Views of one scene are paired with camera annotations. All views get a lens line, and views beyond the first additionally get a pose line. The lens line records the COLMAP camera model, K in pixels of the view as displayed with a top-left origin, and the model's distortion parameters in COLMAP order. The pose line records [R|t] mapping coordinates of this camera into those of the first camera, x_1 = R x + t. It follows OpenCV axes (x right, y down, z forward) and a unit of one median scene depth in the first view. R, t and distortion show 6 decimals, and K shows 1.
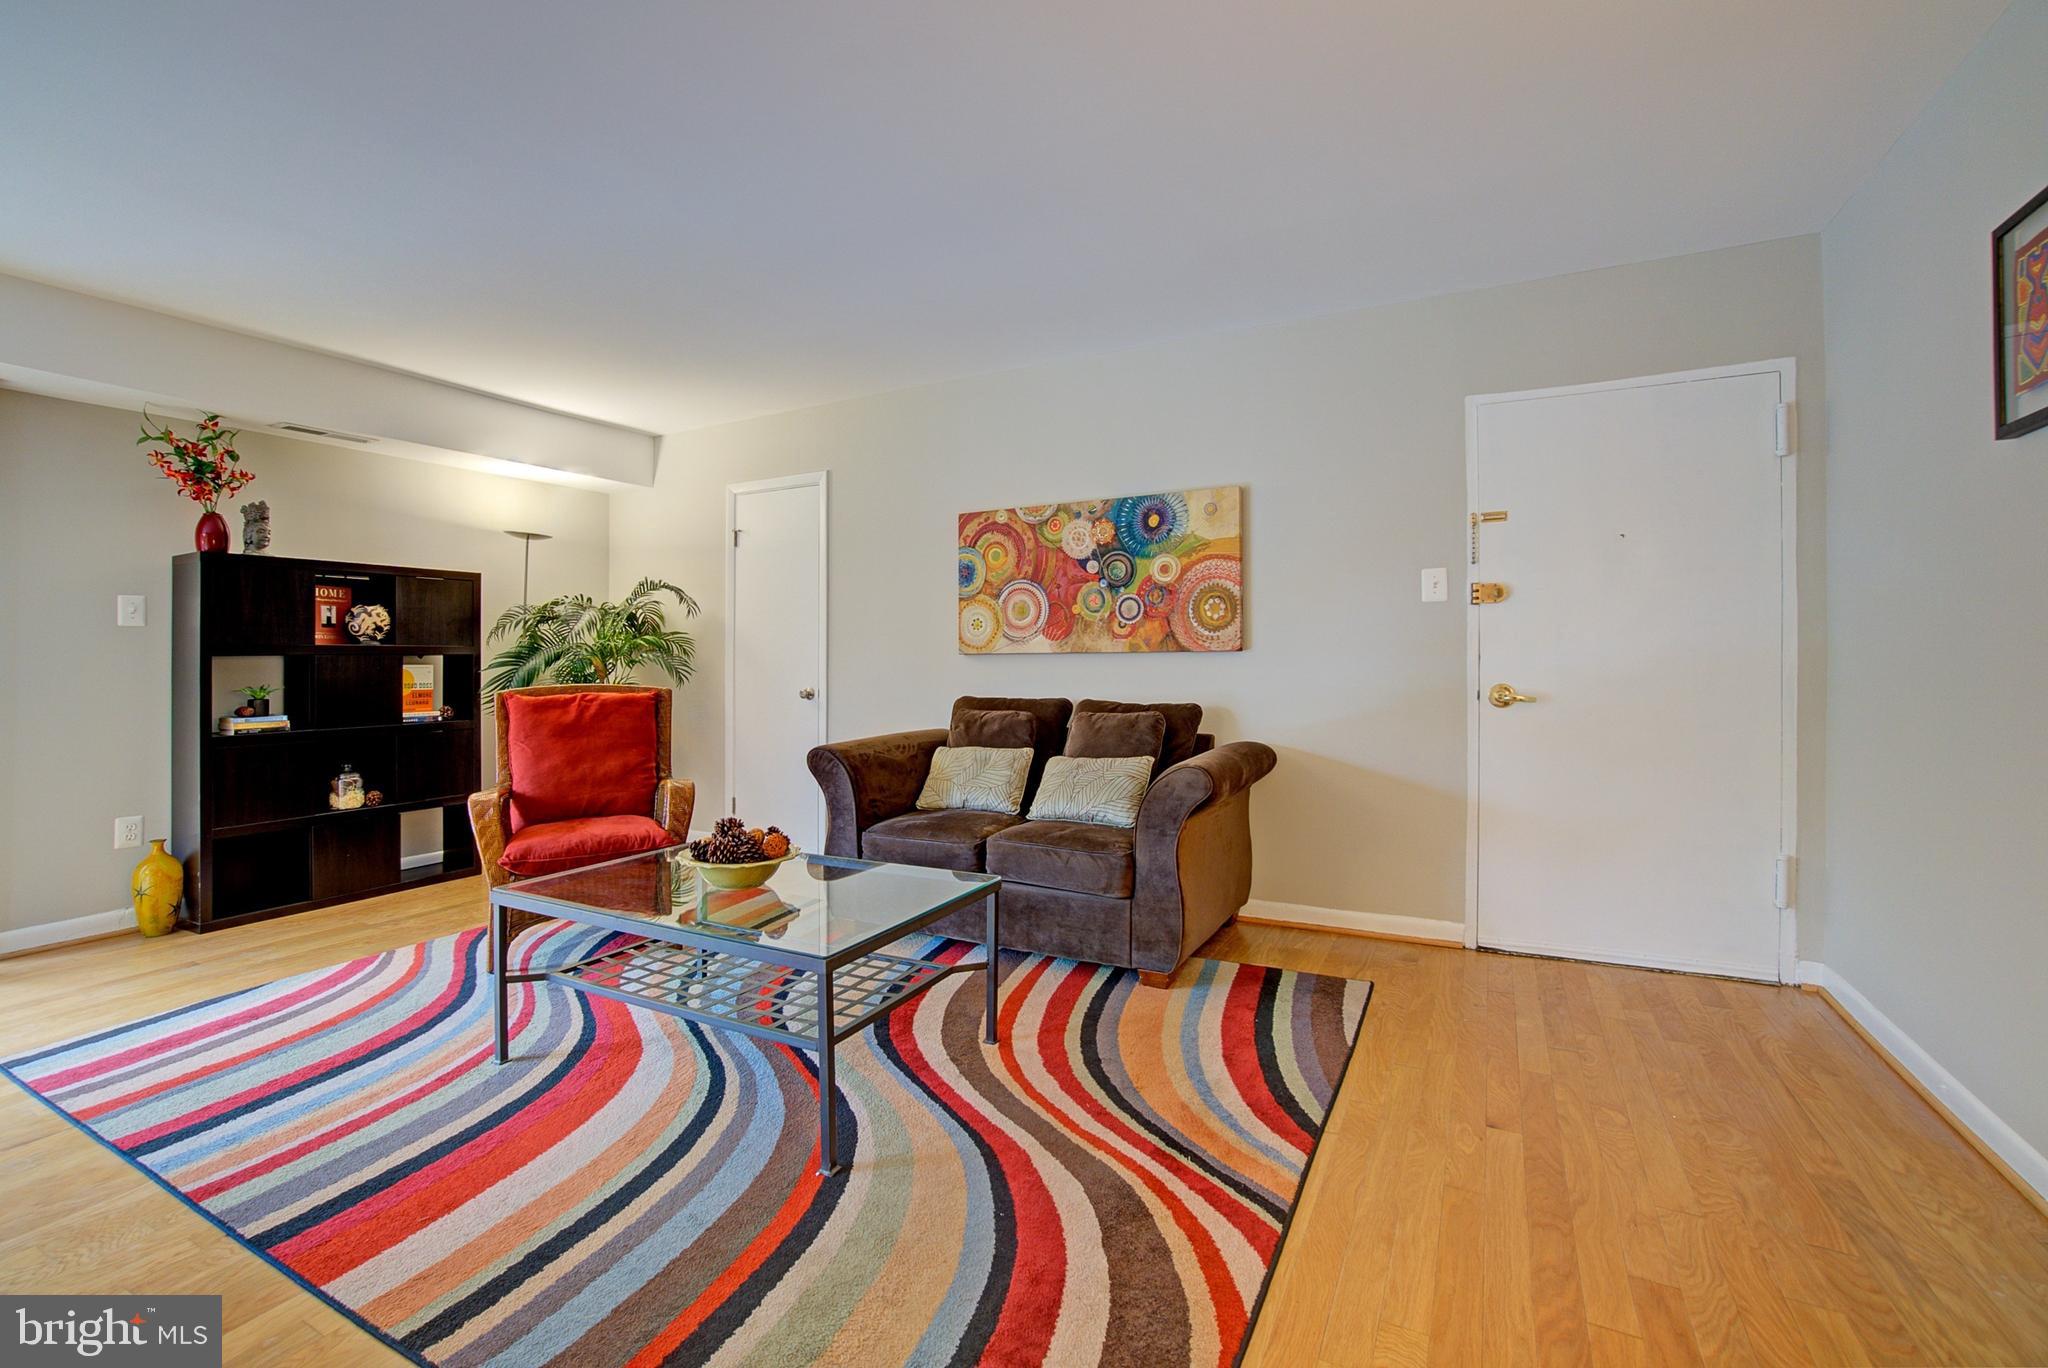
lens RADIAL K [[901.6, 0, 1001.1], [0, 901.6, 647.6], [0, 0, 1]] dist [-0.000926, 0.000029]
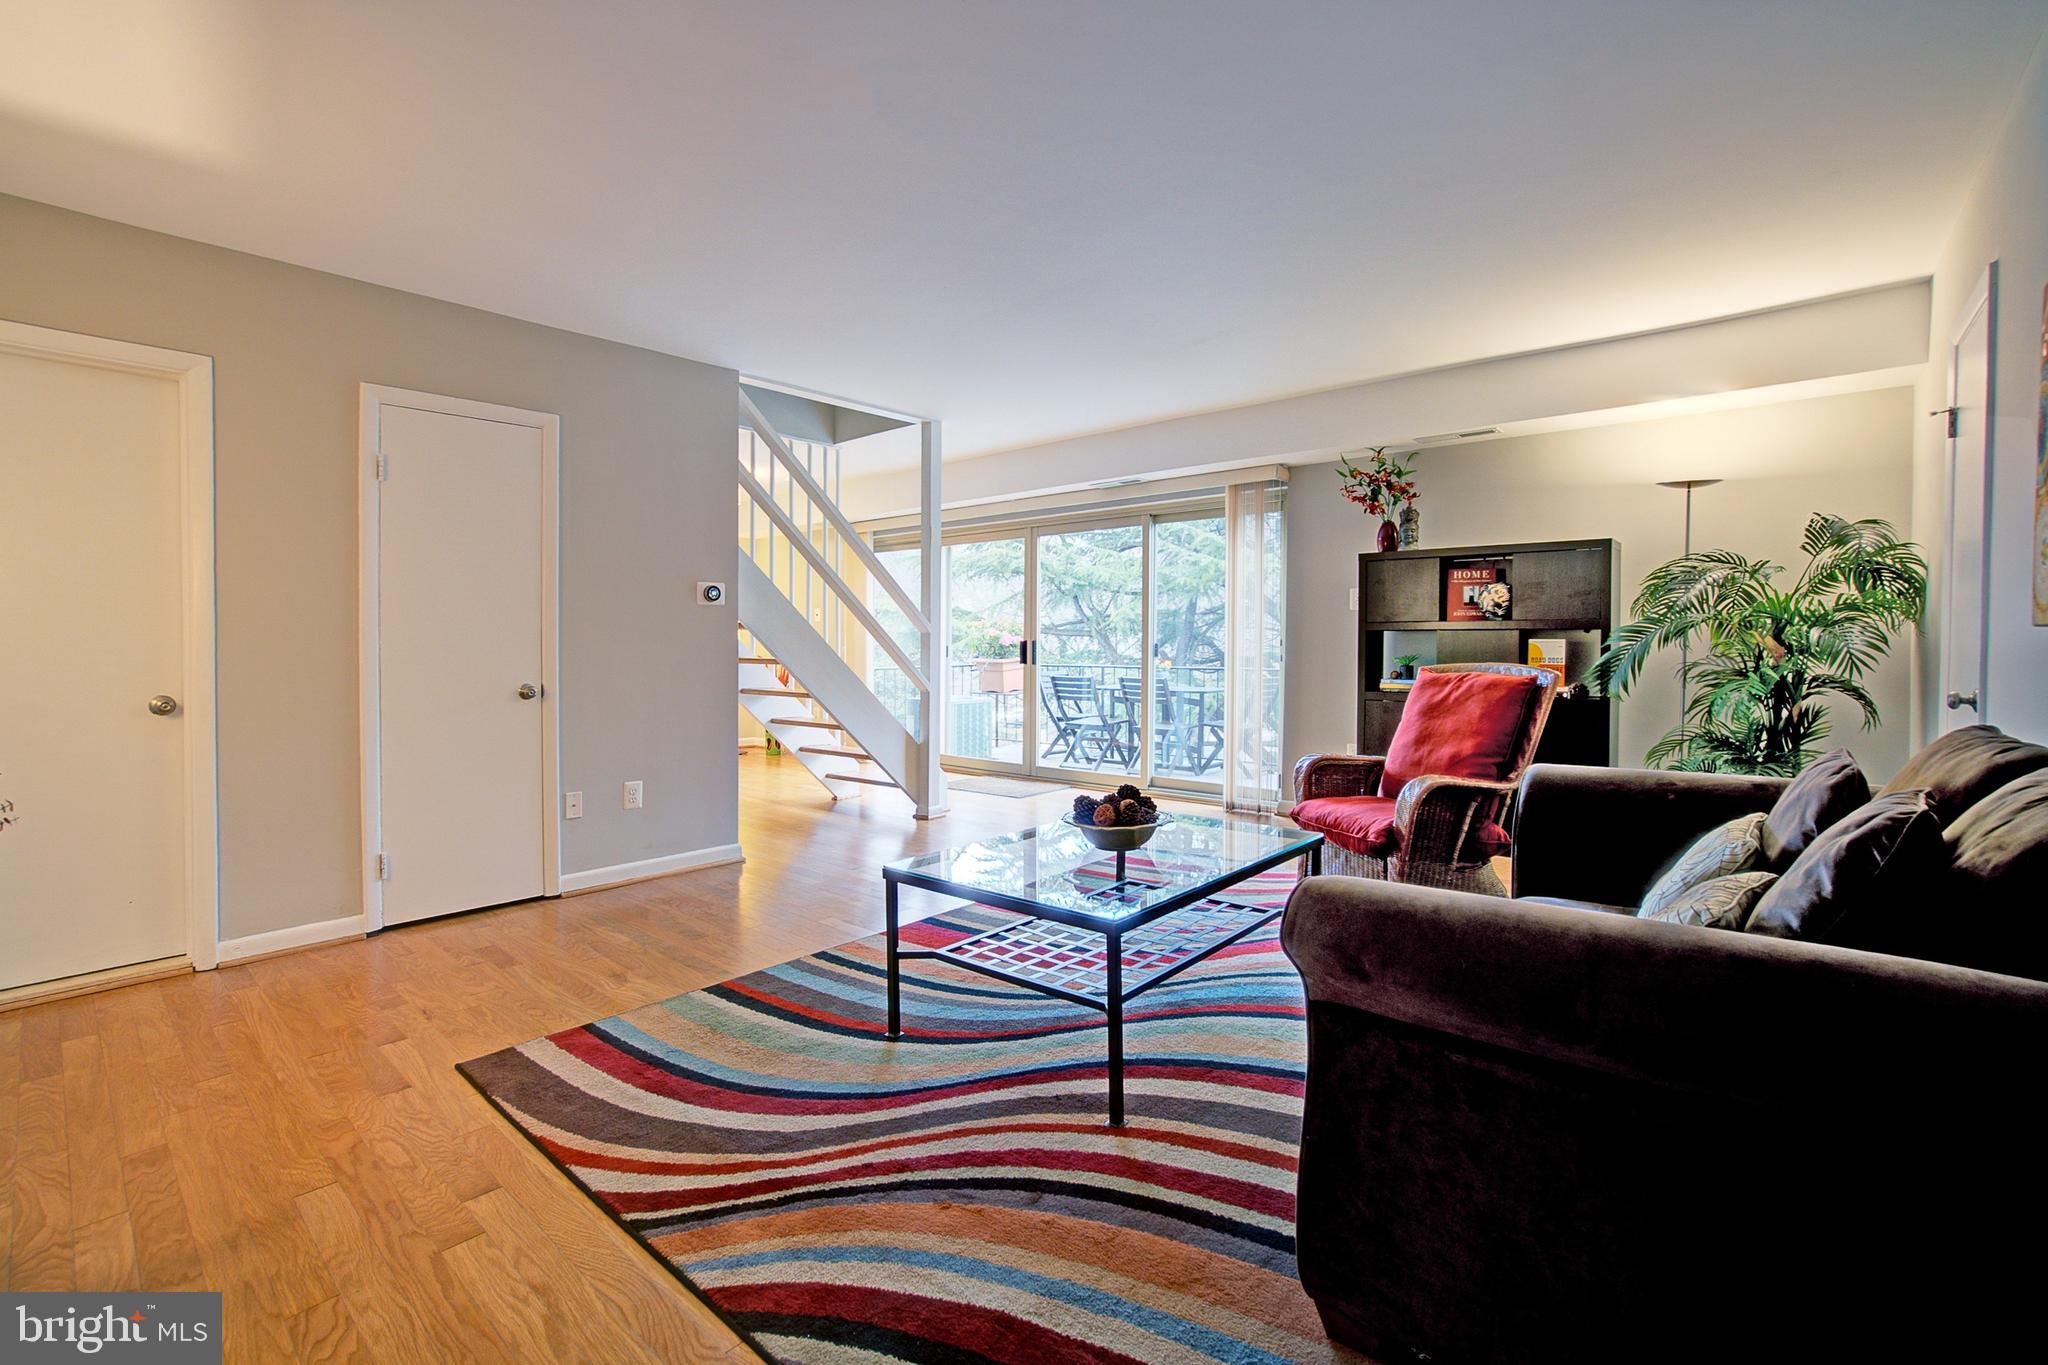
lens RADIAL K [[901.6, 0, 1001.1], [0, 901.6, 646.1], [0, 0, 1]] dist [-0.000926, 0.000029]
pose [[-0.222431, 0.027437, -0.974562, 0.546127], [0.013827, 0.999592, 0.024986, -0.008327], [0.974850, -0.007918, -0.222720, 0.756665]]
